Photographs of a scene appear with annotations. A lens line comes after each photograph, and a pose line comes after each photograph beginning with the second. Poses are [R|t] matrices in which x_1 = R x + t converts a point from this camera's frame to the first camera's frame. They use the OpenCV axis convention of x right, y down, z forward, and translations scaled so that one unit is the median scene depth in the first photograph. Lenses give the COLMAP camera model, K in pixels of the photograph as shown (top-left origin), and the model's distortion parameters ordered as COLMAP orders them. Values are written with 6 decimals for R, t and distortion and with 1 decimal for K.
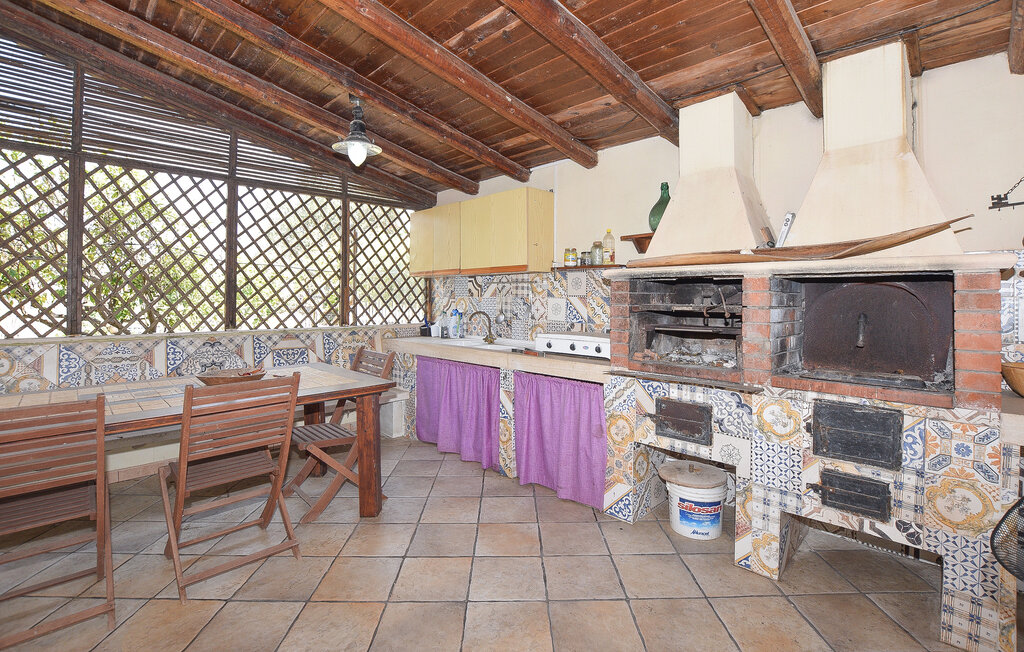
lens RADIAL K [[454.1, 0, 513.0], [0, 454.1, 290.6], [0, 0, 1]] dist [-0.017271, -0.000126]
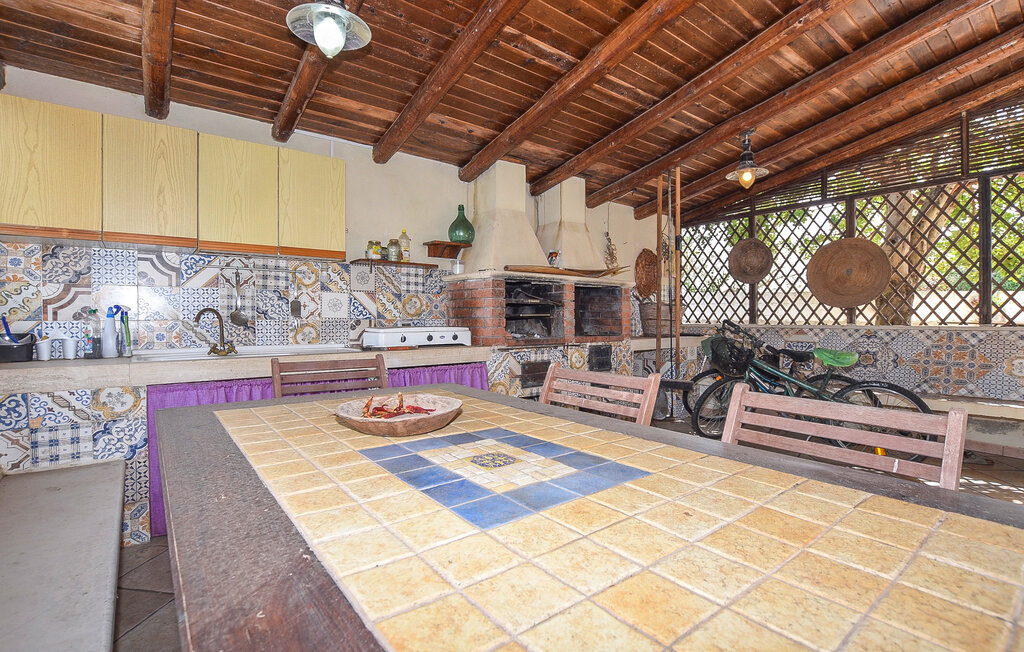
lens RADIAL K [[466.7, 0, 485.1], [0, 466.7, 321.2], [0, 0, 1]] dist [-0.000793, -0.000124]
pose [[0.179517, -0.011867, 0.983683, -0.850294], [-0.018218, 0.999716, 0.015385, 0.060440], [-0.983586, -0.020683, 0.179249, 0.621978]]
